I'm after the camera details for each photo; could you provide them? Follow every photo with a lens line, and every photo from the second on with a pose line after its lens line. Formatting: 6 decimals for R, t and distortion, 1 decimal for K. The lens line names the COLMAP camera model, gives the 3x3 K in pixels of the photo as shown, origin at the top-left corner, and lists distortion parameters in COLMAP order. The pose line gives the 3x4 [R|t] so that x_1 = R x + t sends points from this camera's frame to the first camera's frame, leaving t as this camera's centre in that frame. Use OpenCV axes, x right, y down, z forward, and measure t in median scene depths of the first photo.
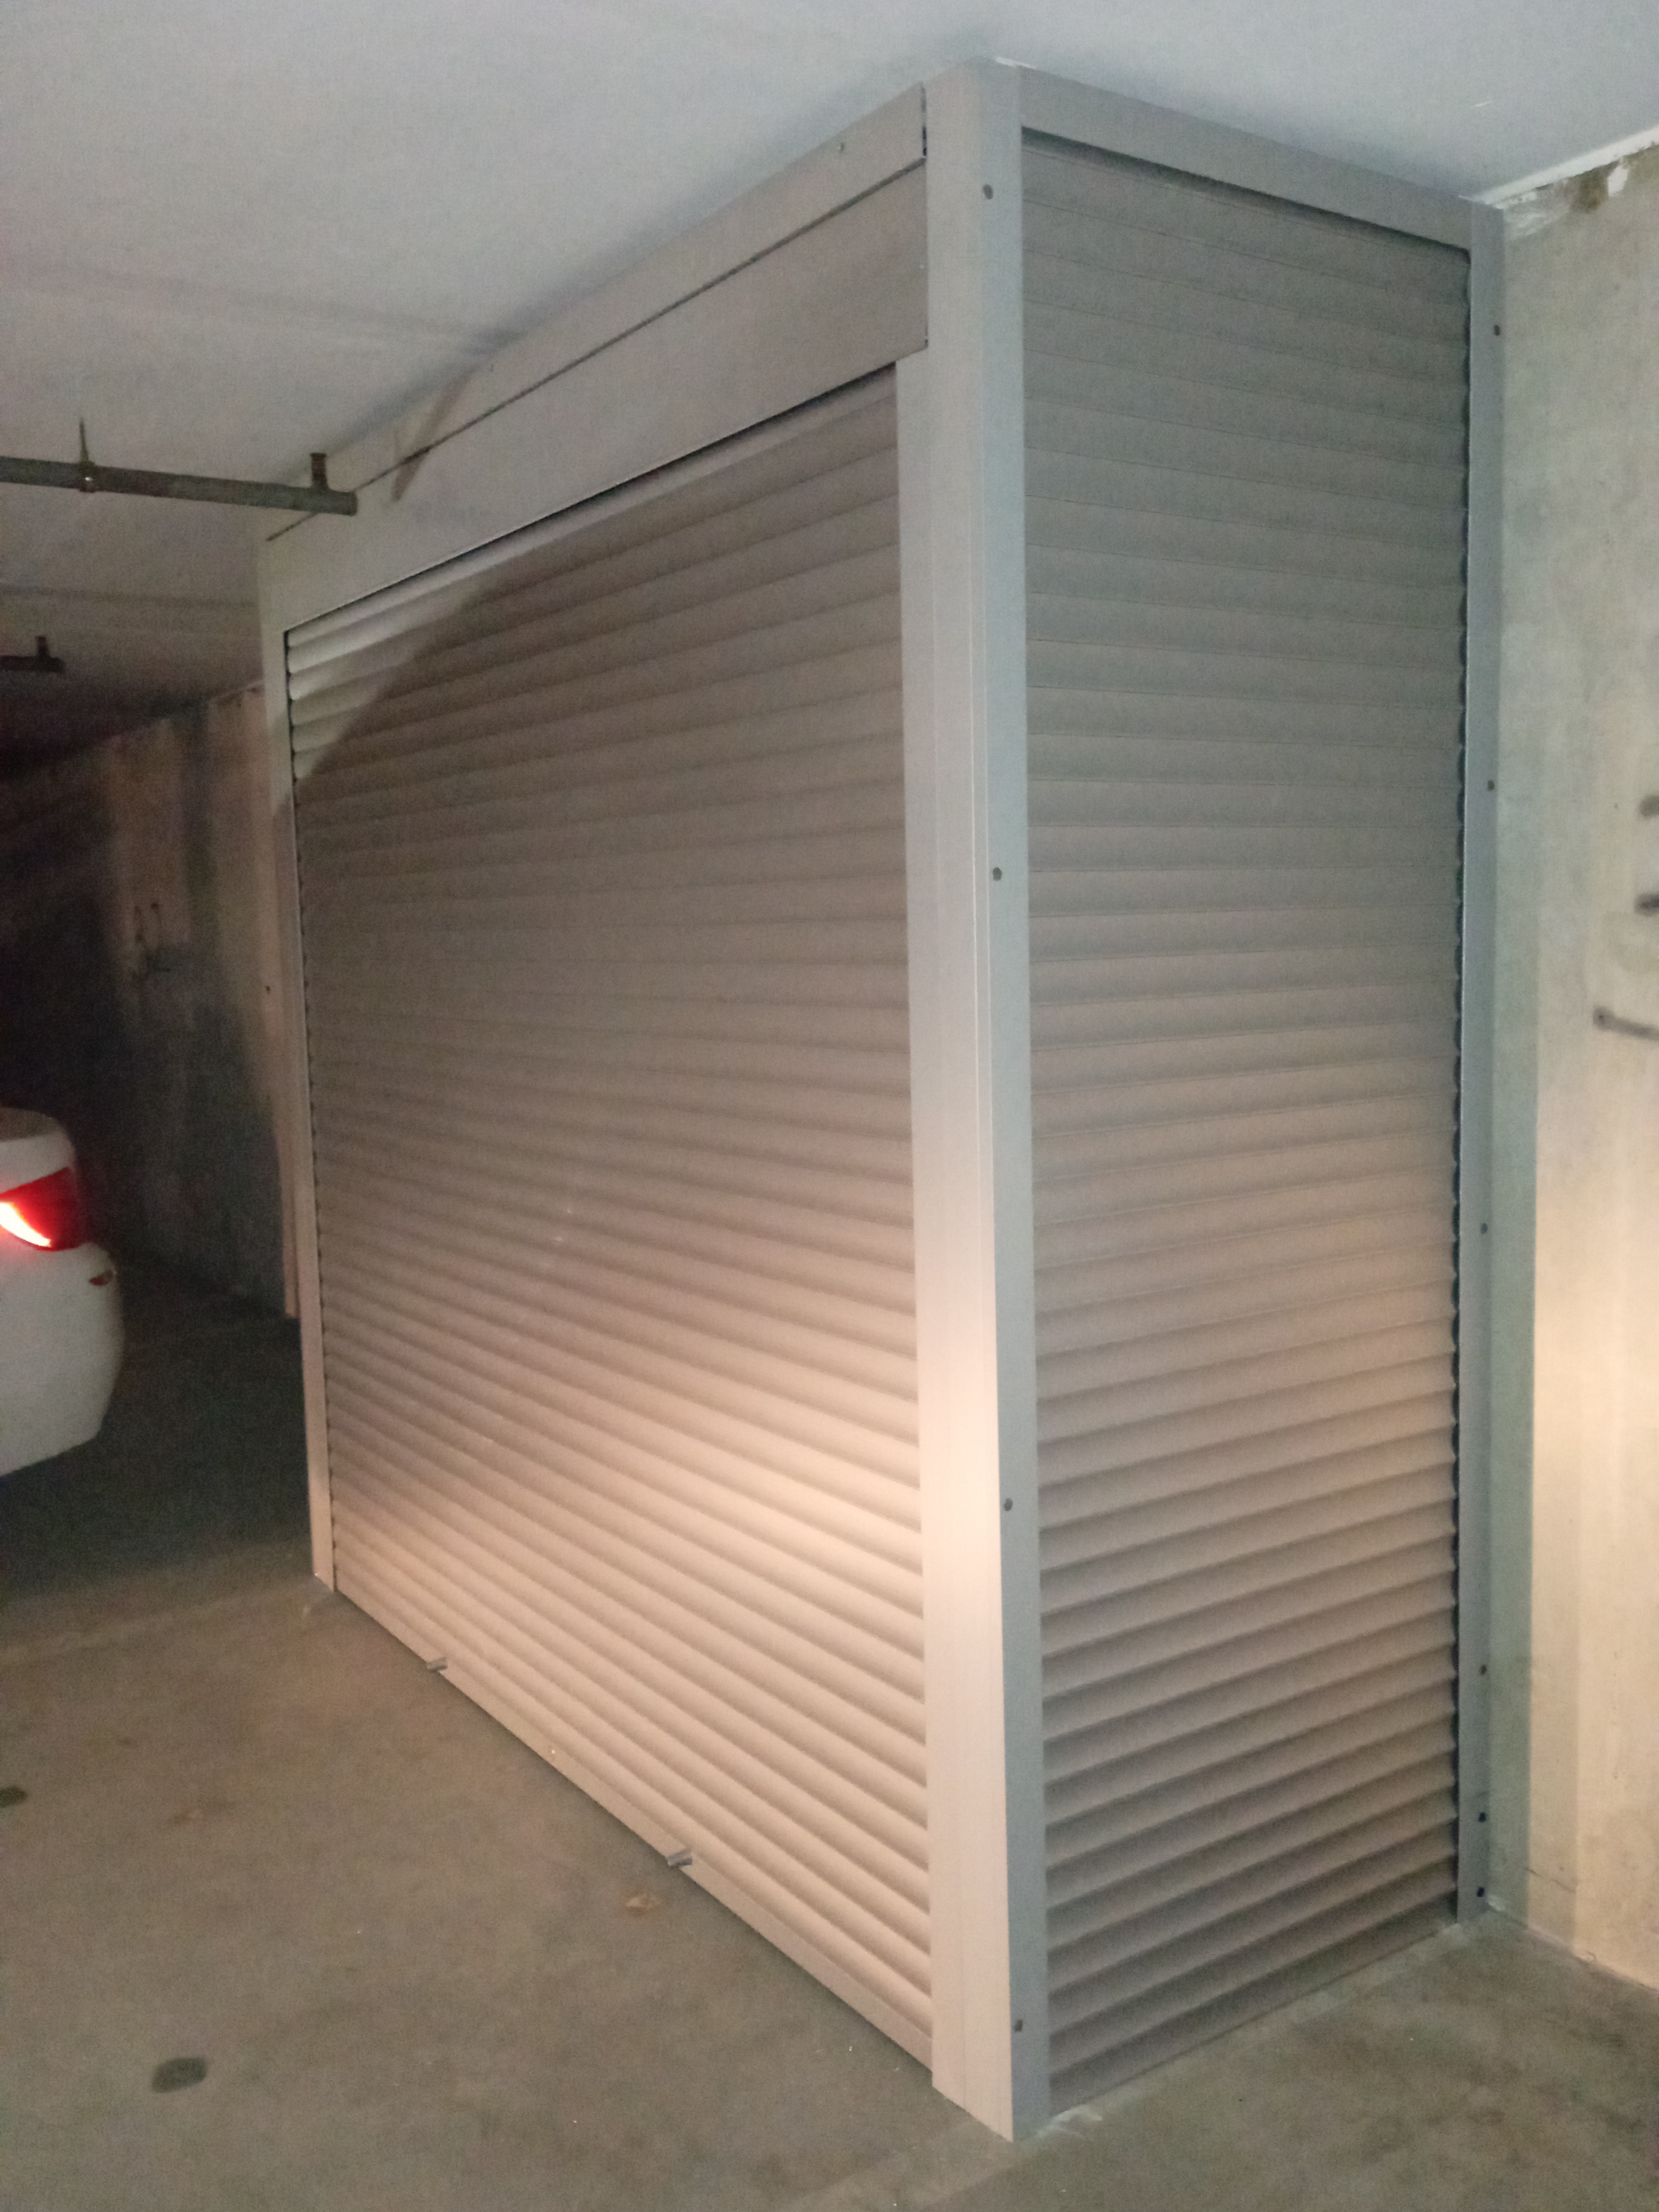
lens RADIAL K [[1895.9, 0, 815.1], [0, 1895.9, 1123.8], [0, 0, 1]] dist [0.133550, -0.188156]
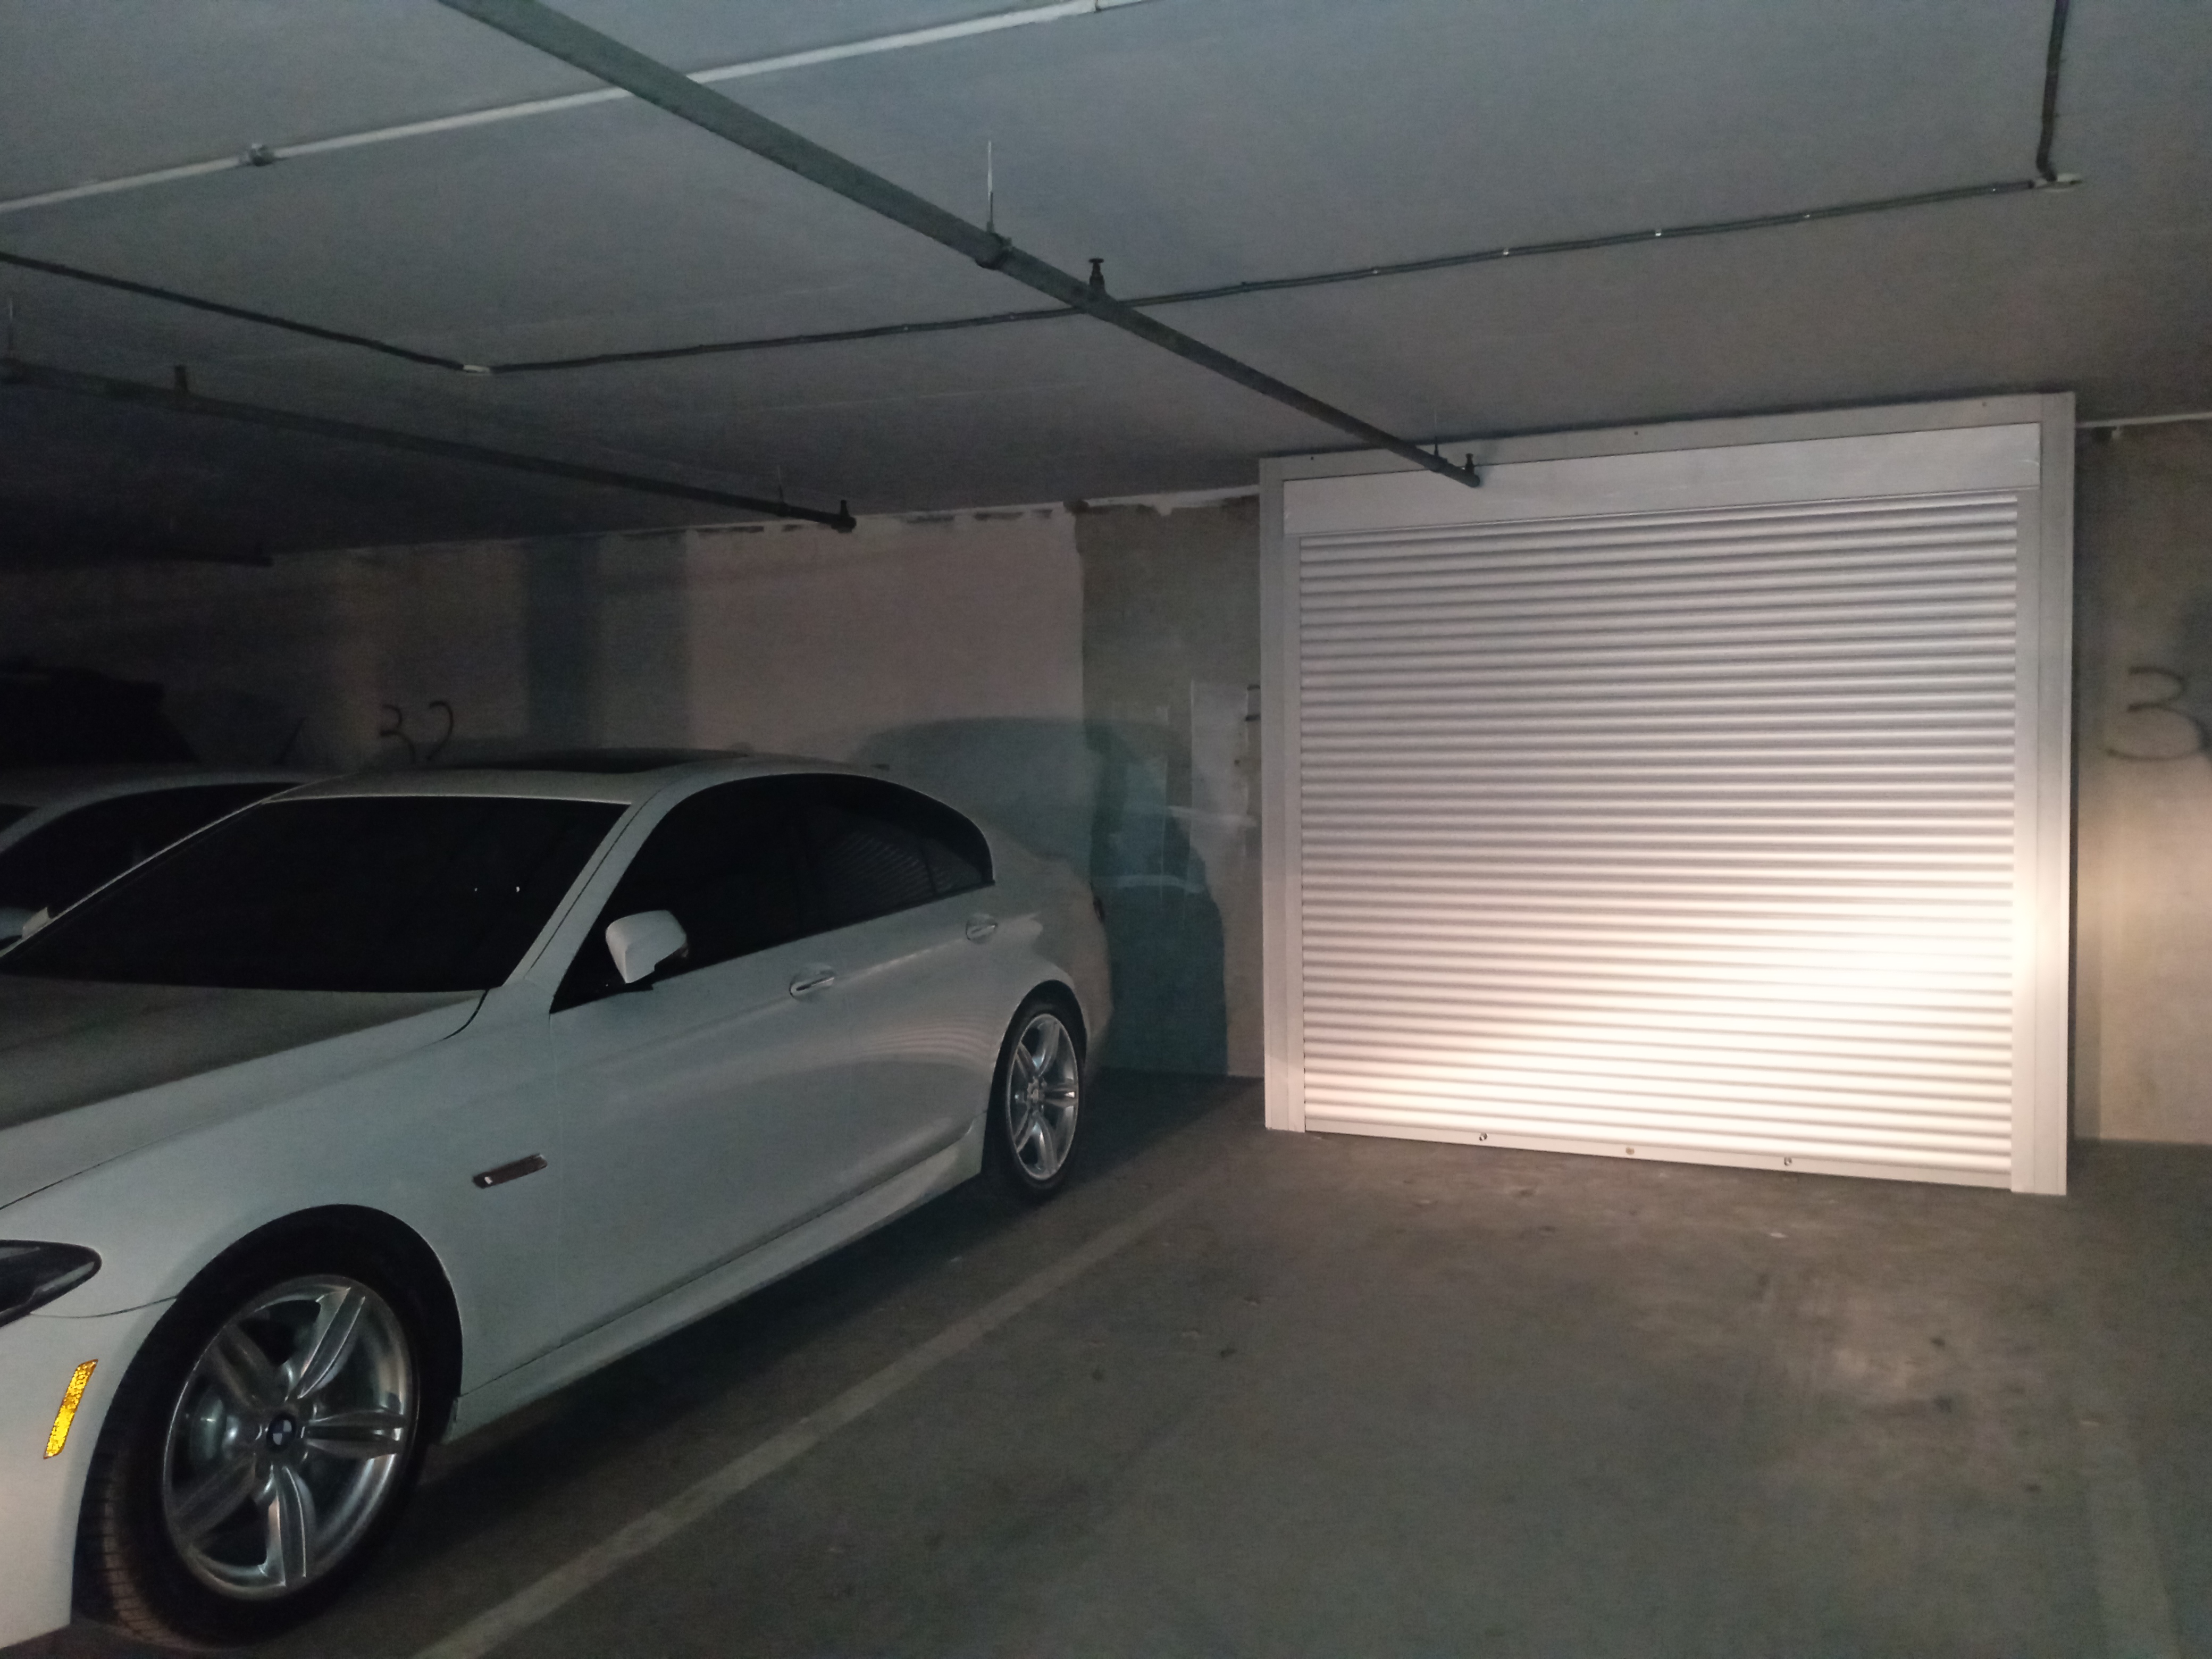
lens RADIAL K [[1895.9, 0, 1096.7], [0, 1895.9, 838.3], [0, 0, 1]] dist [0.133550, -0.188156]
pose [[0.844404, -0.012848, 0.535552, -1.981240], [0.045141, 0.997863, -0.047235, 0.110660], [-0.533801, 0.064061, 0.843180, -0.404509]]
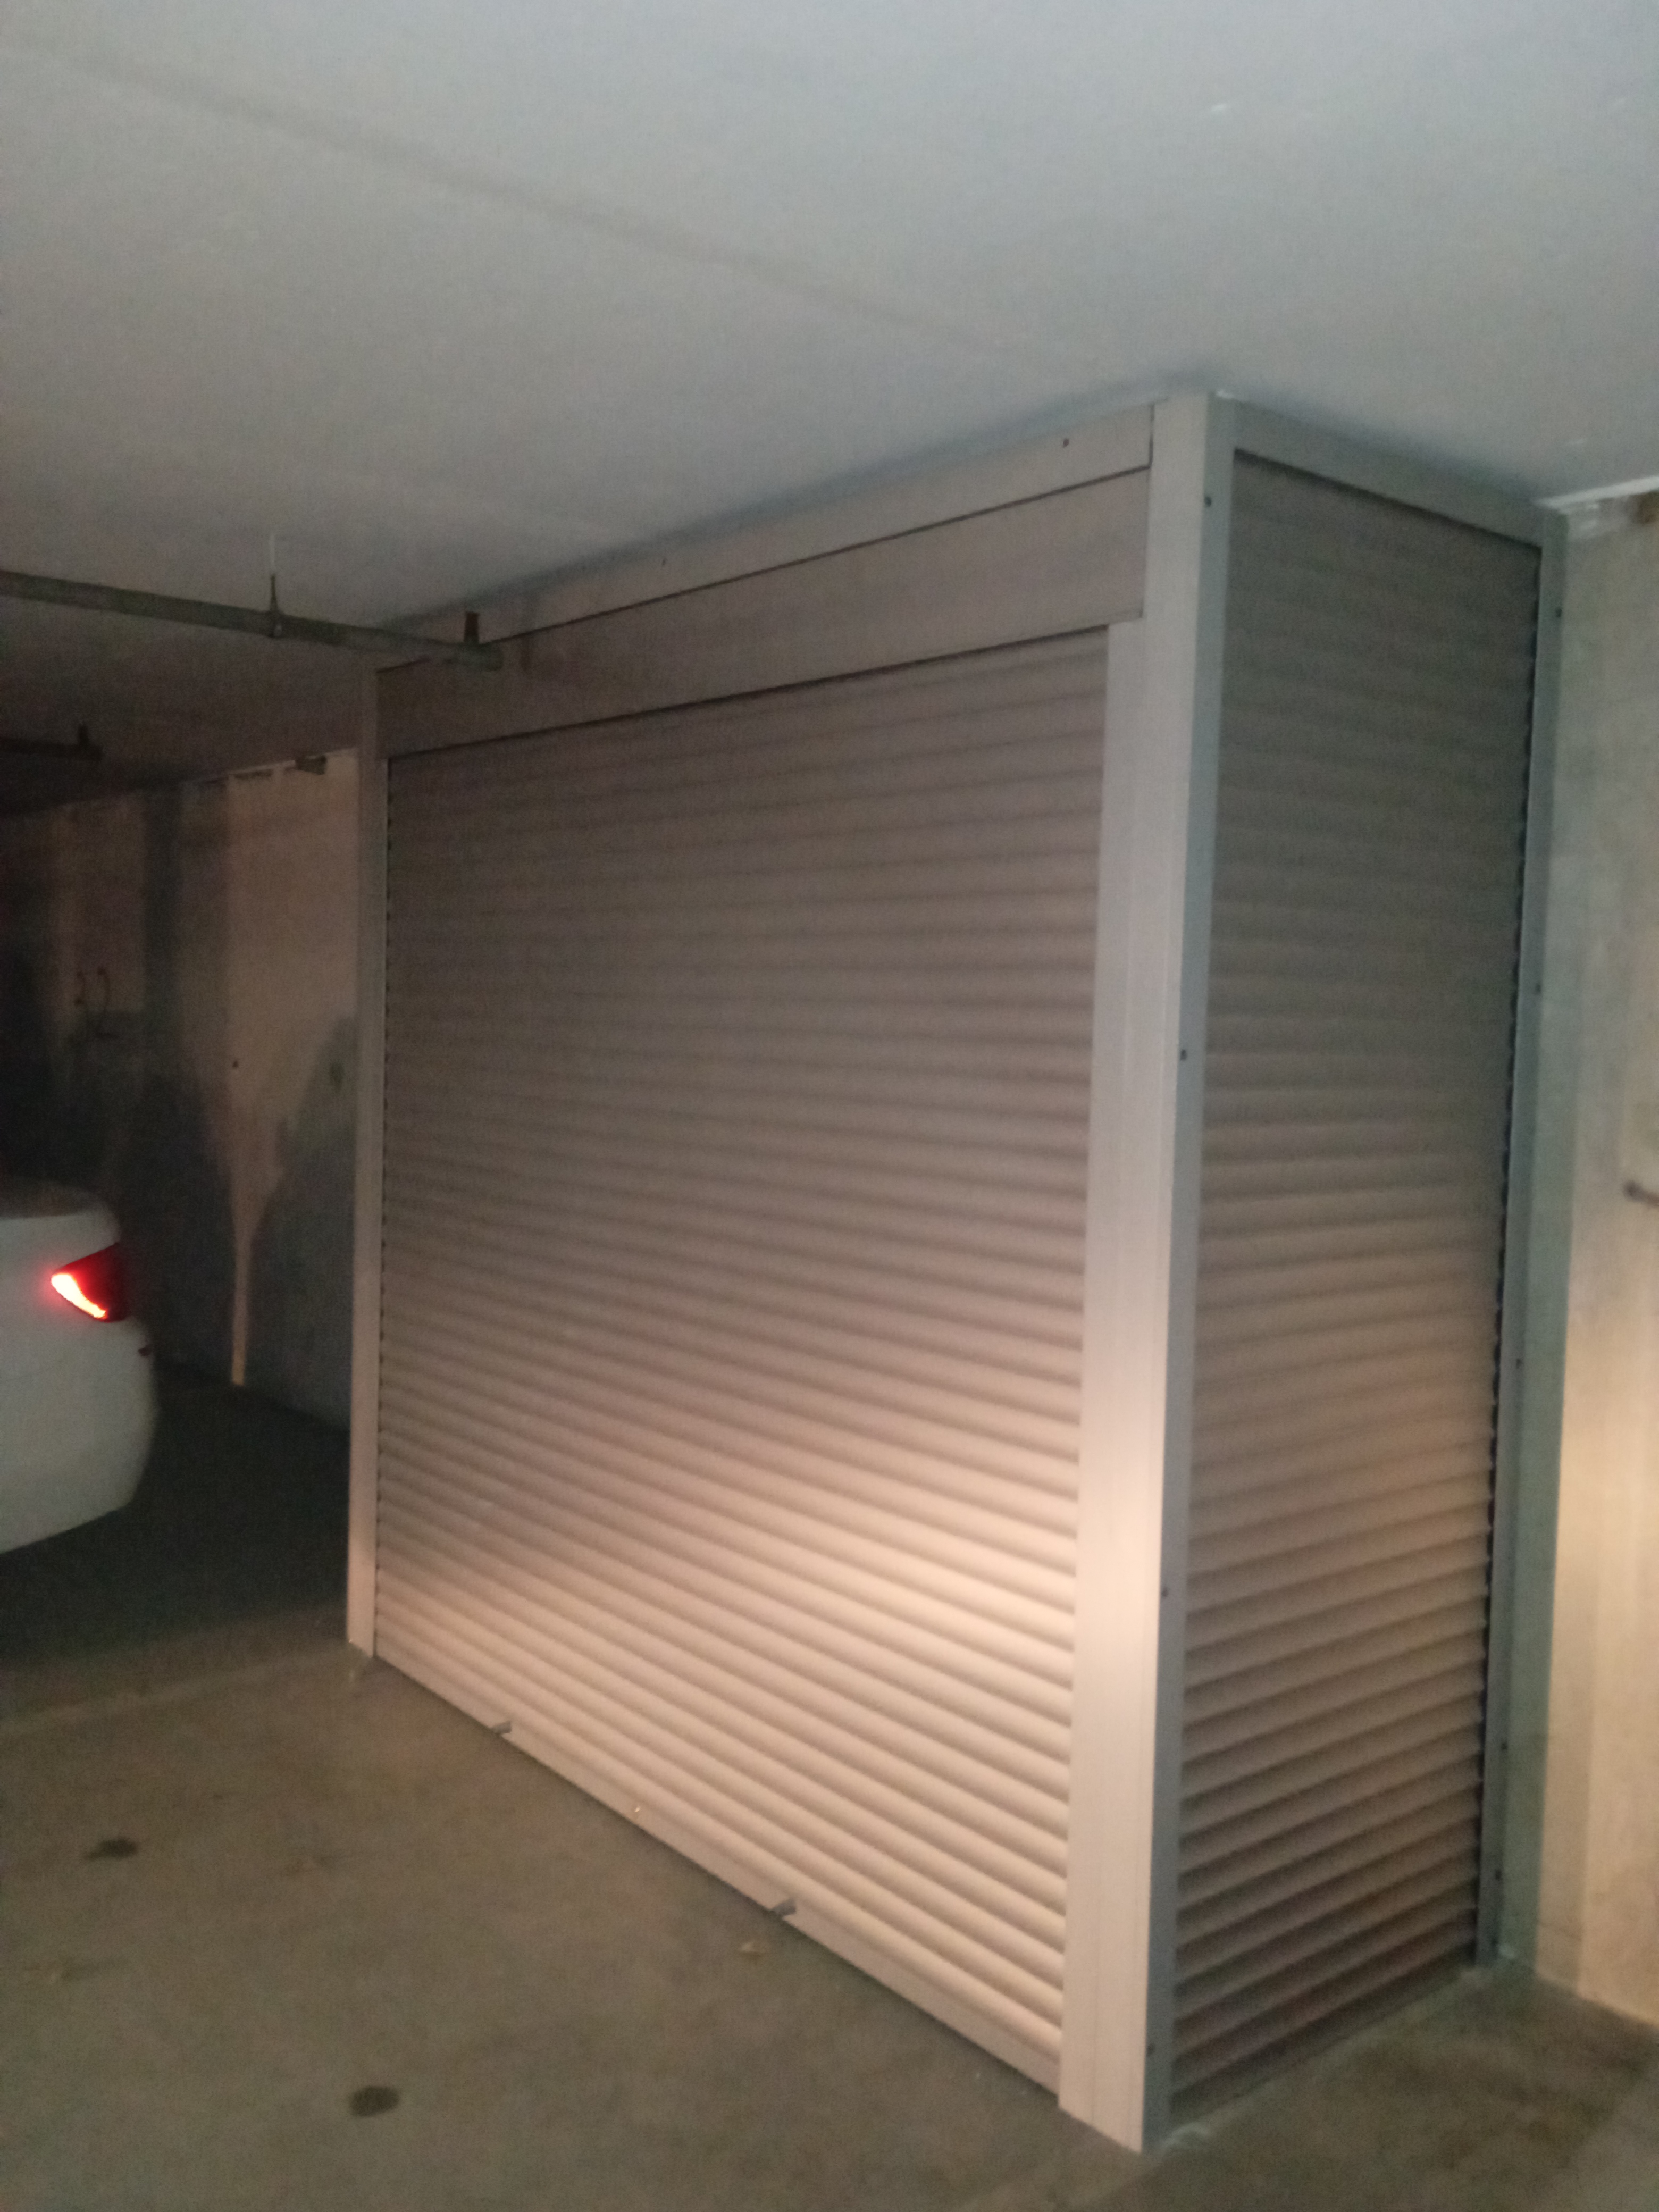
lens RADIAL K [[1895.9, 0, 815.1], [0, 1895.9, 1123.8], [0, 0, 1]] dist [0.133550, -0.188156]
pose [[0.994108, 0.046646, 0.097847, -0.201695], [-0.042800, 0.998240, -0.041047, -0.024515], [-0.099590, 0.036617, 0.994355, -0.127386]]
